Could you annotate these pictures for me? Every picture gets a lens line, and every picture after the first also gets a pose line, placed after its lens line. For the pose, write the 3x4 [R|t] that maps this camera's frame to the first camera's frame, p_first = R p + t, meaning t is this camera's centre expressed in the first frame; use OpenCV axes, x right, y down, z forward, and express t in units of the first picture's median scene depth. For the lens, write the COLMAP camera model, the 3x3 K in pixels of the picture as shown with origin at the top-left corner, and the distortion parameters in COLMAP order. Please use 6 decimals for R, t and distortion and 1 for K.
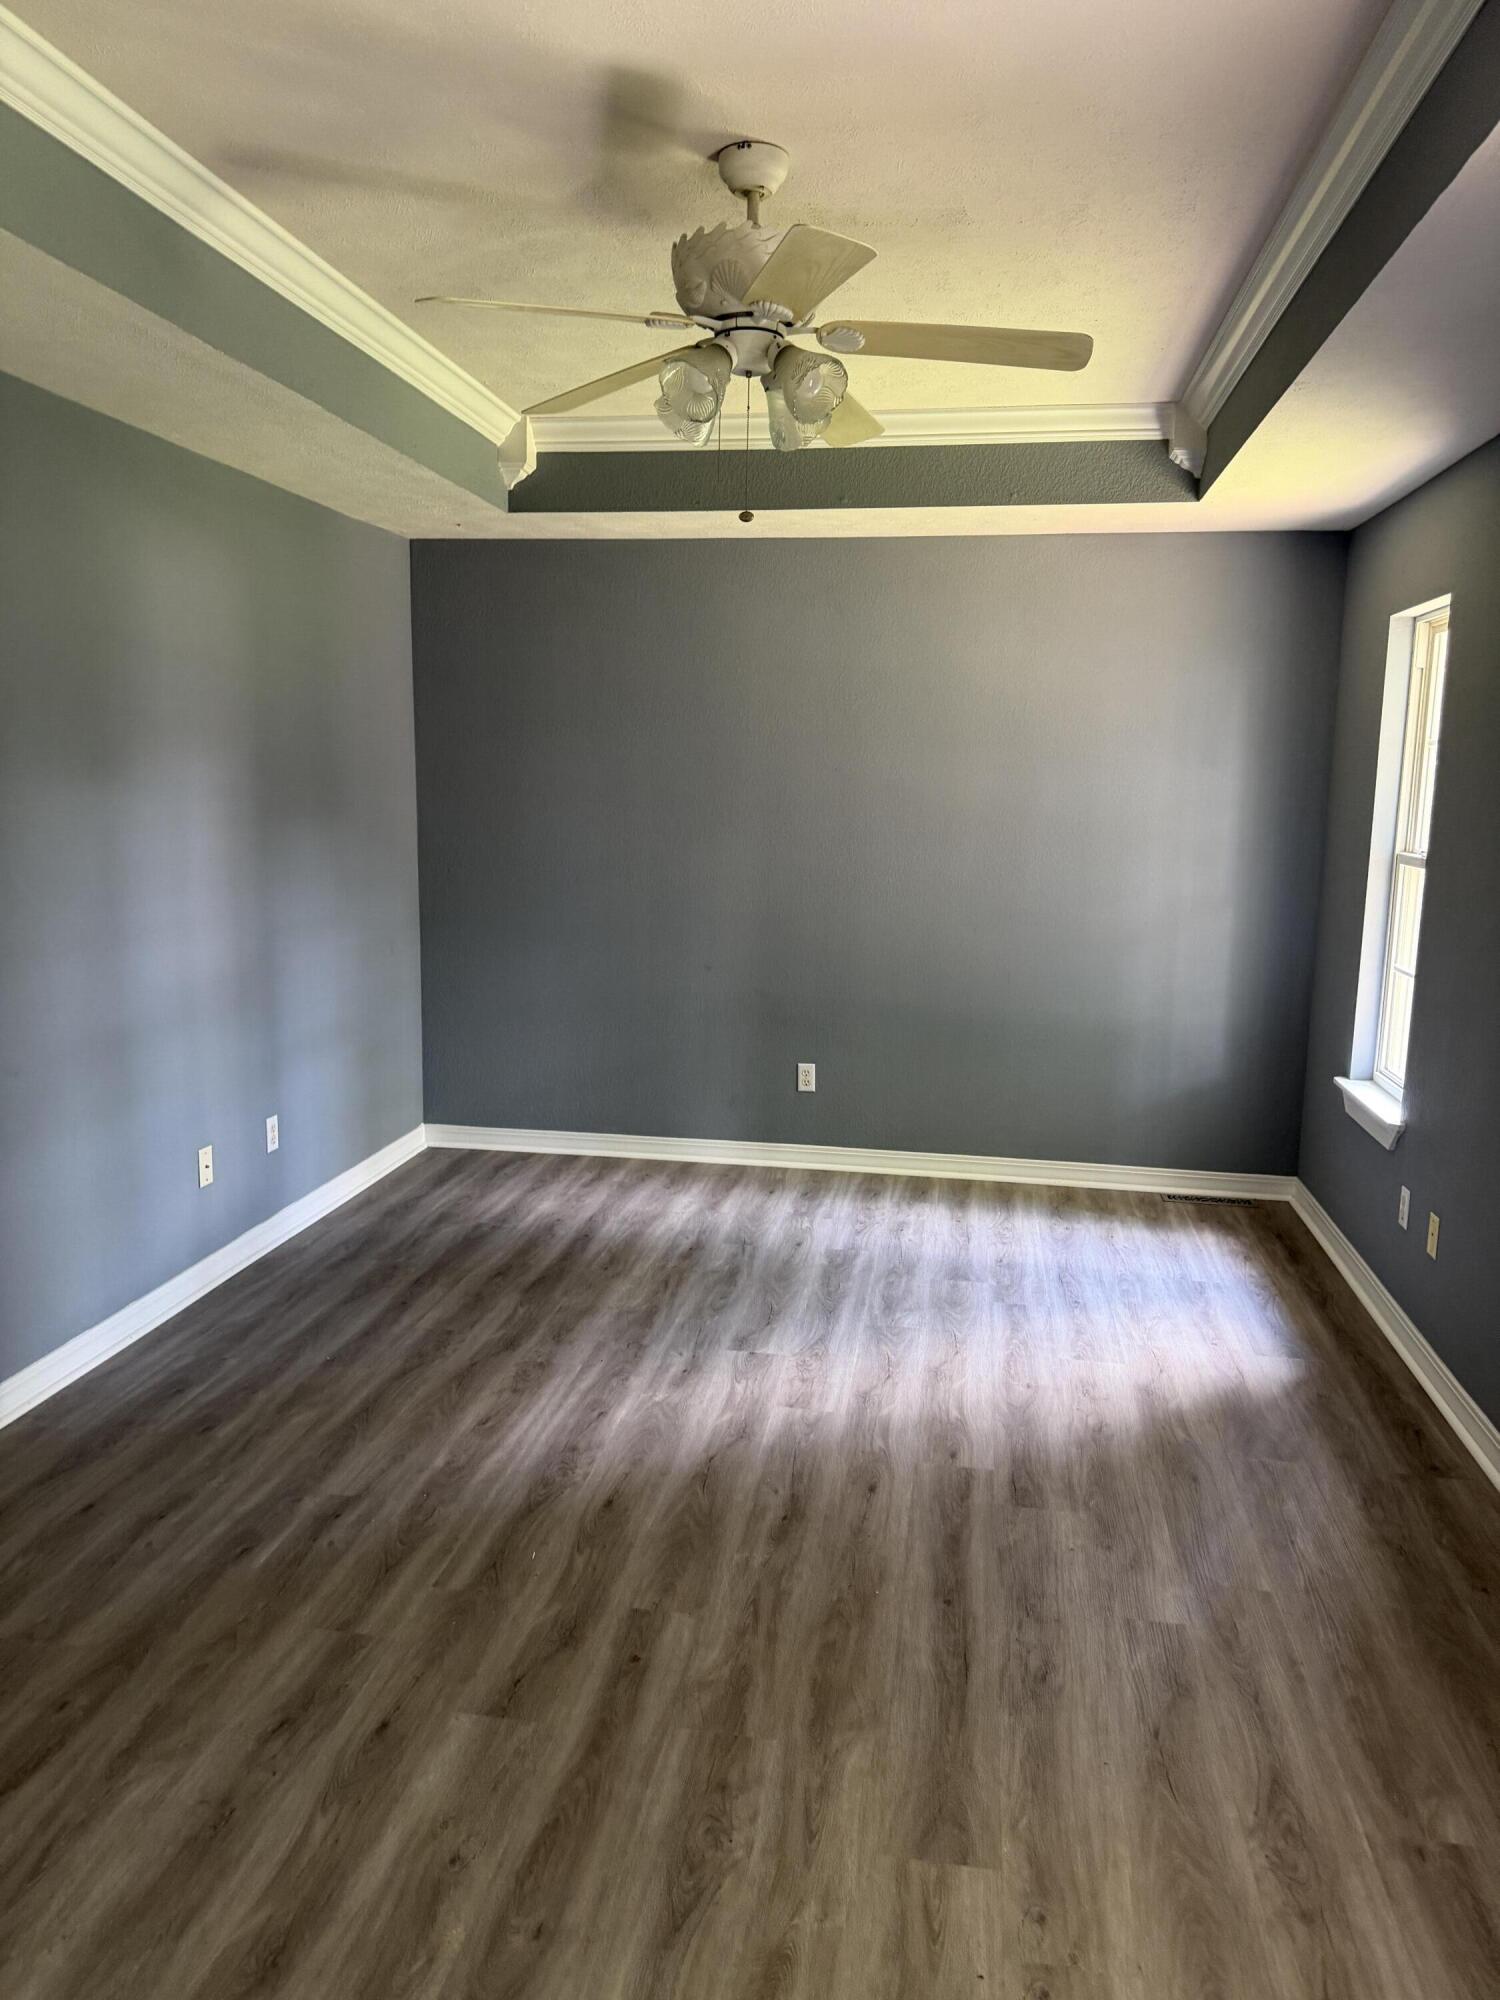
lens RADIAL K [[1411.9, 0, 745.7], [0, 1411.9, 1009.7], [0, 0, 1]] dist [0.054157, -0.090121]
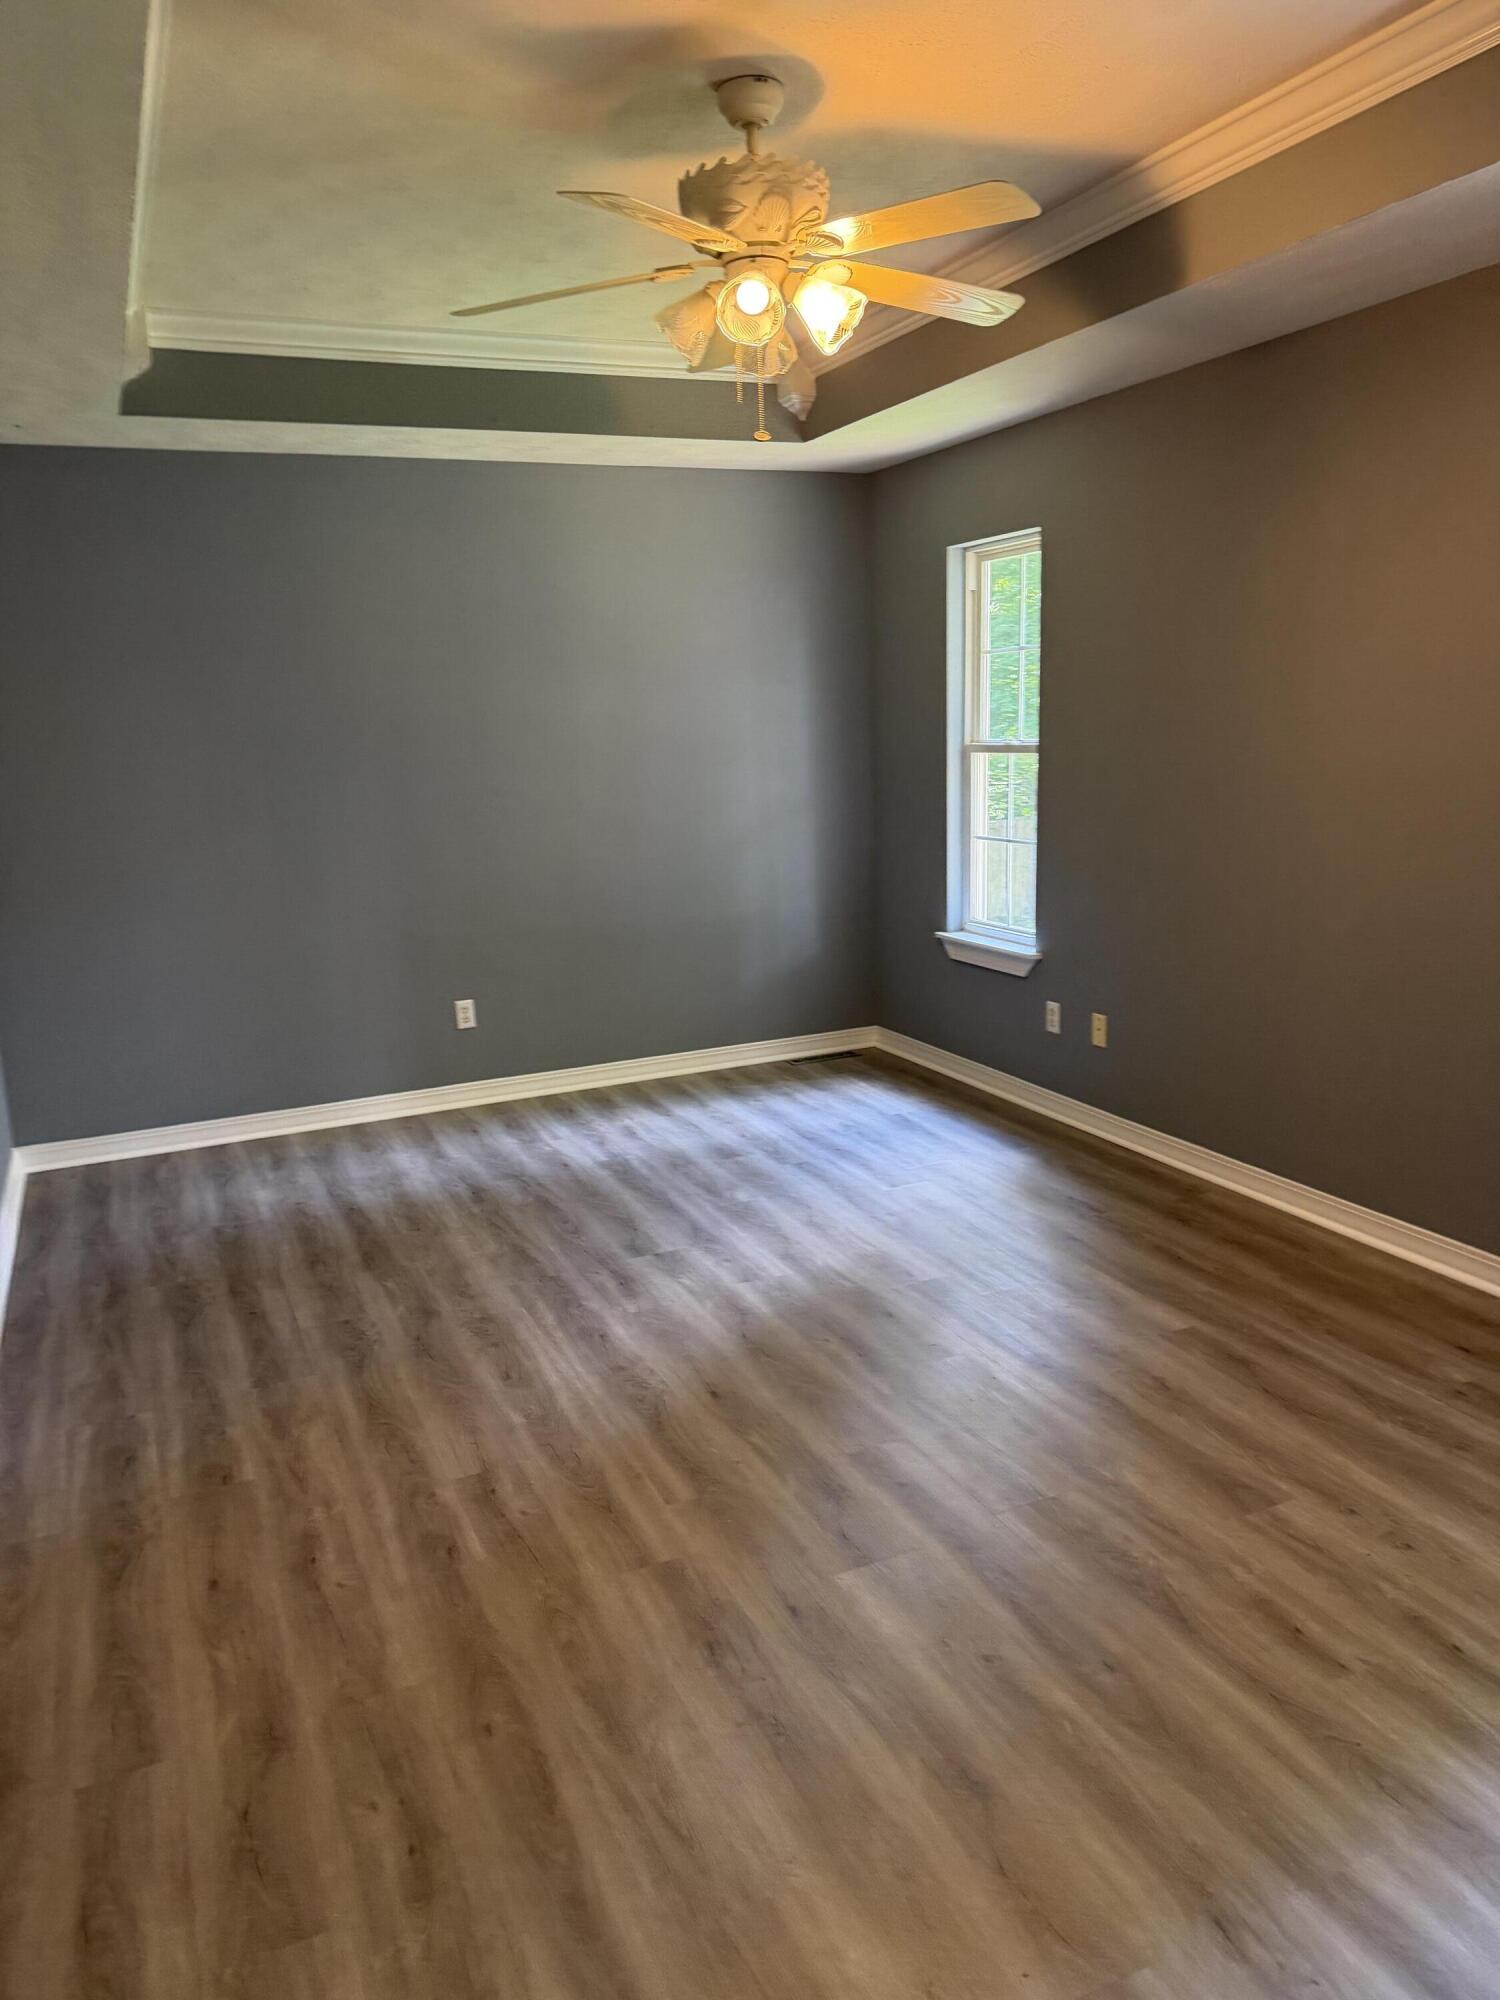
lens RADIAL K [[1423.0, 0, 740.4], [0, 1423.0, 1006.0], [0, 0, 1]] dist [0.035769, -0.055177]
pose [[0.829579, -0.162893, 0.534102, -0.414845], [0.144665, 0.986544, 0.076184, -0.007354], [-0.539325, 0.014065, 0.841980, 0.072997]]
